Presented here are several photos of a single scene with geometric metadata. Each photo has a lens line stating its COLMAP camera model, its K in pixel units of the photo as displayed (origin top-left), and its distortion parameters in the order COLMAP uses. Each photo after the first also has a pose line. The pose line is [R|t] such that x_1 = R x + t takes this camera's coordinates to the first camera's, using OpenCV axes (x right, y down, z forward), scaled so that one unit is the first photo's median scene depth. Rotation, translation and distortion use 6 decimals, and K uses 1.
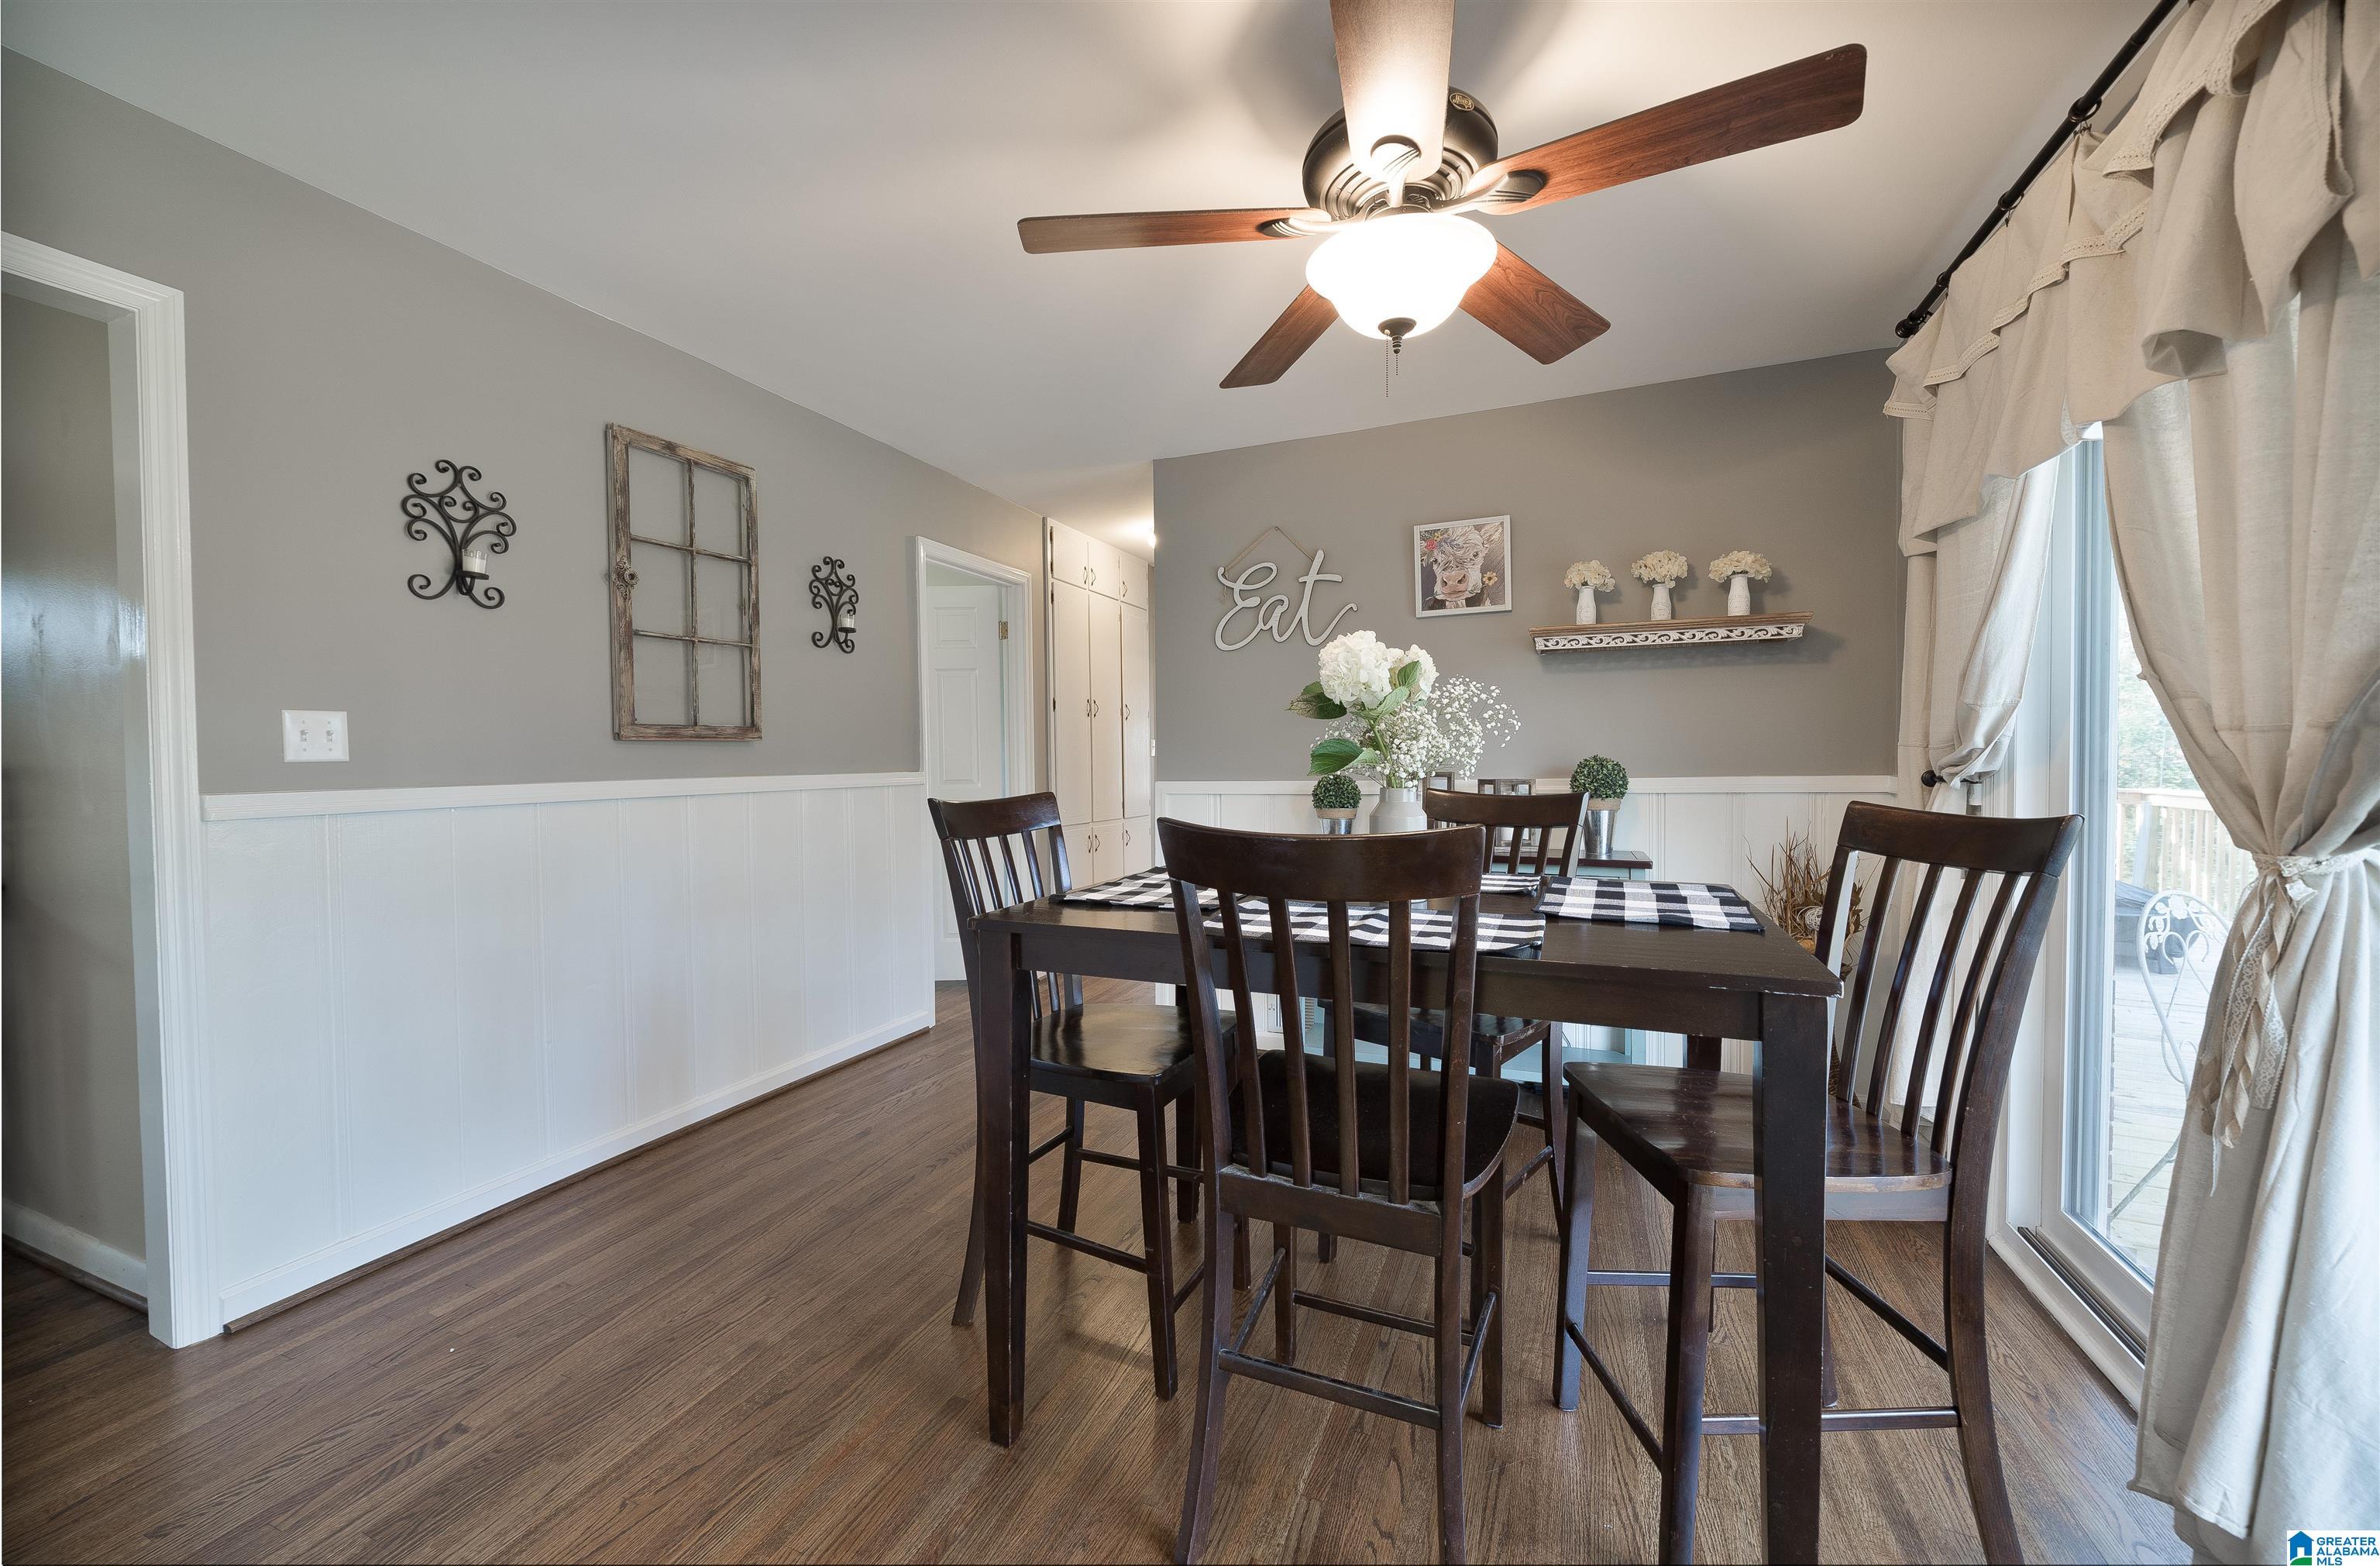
lens RADIAL K [[900.2, 0, 1179.4], [0, 900.2, 772.9], [0, 0, 1]] dist [-0.011924, -0.000340]
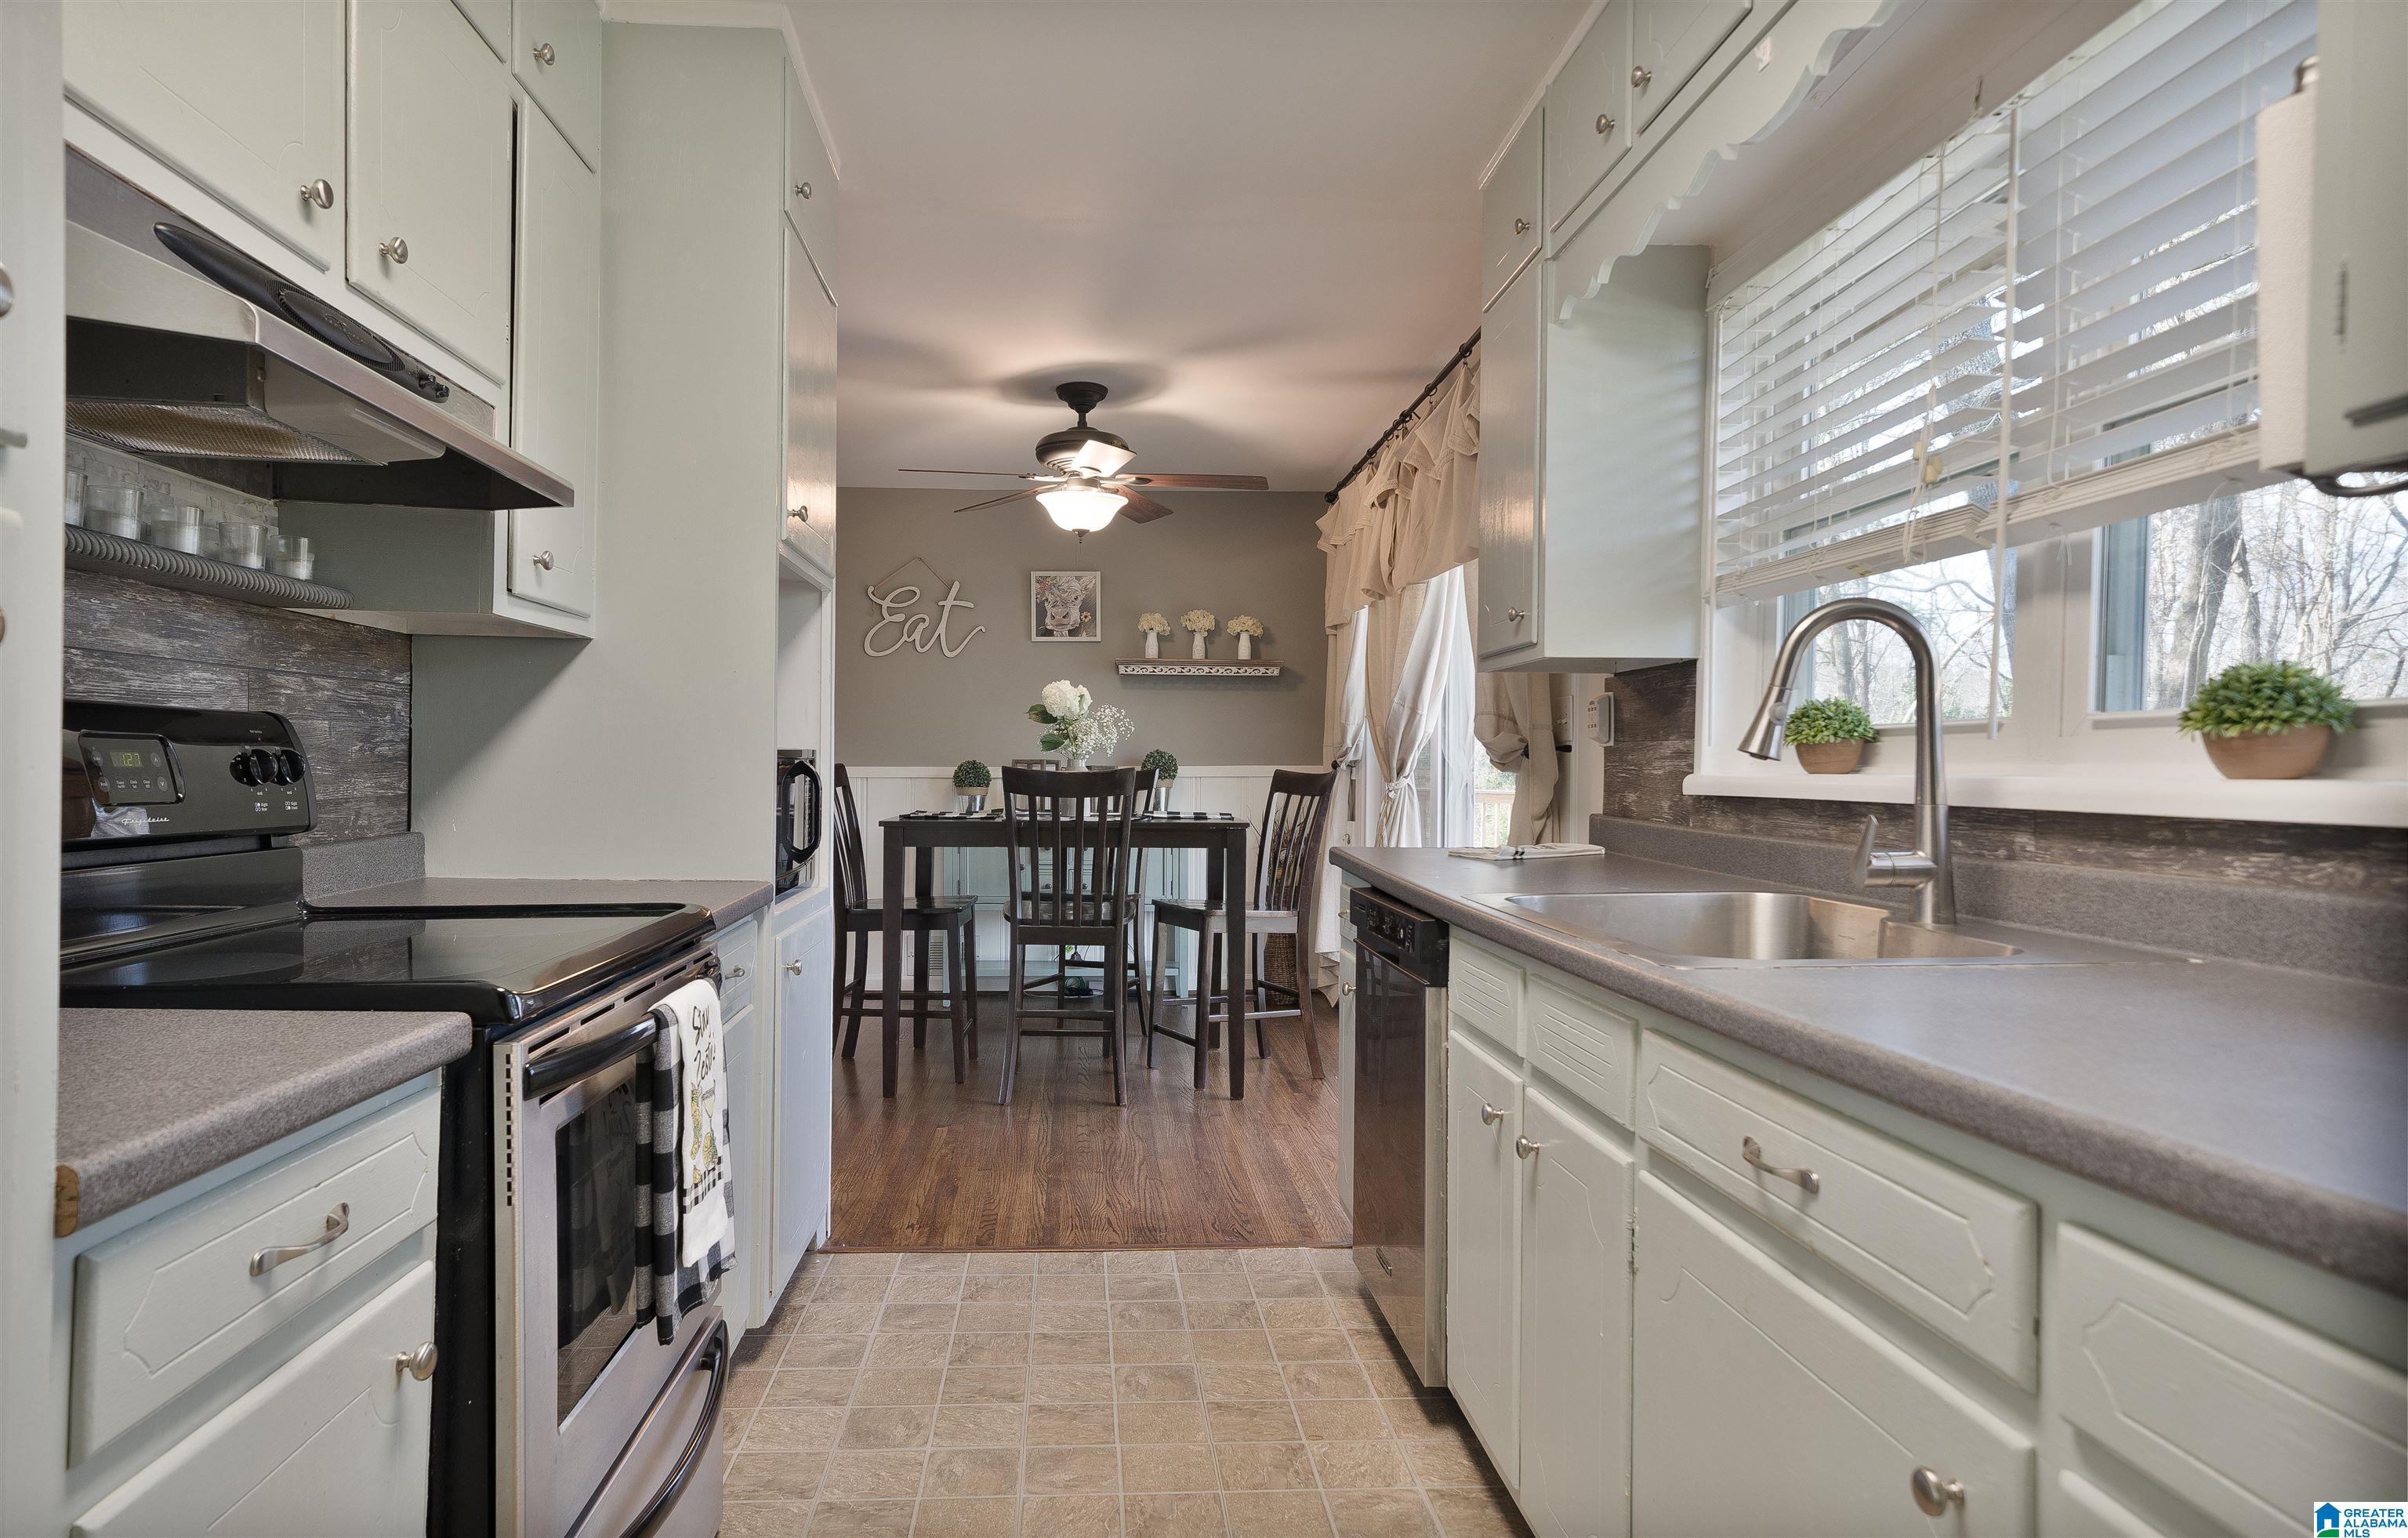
lens RADIAL K [[1381.5, 0, 1193.2], [0, 1381.5, 774.4], [0, 0, 1]] dist [-0.000190, 0.000111]
pose [[0.885420, 0.011399, 0.464652, -0.514845], [-0.007008, 0.999913, -0.011176, 0.044865], [-0.464739, 0.006639, 0.885423, -0.988471]]
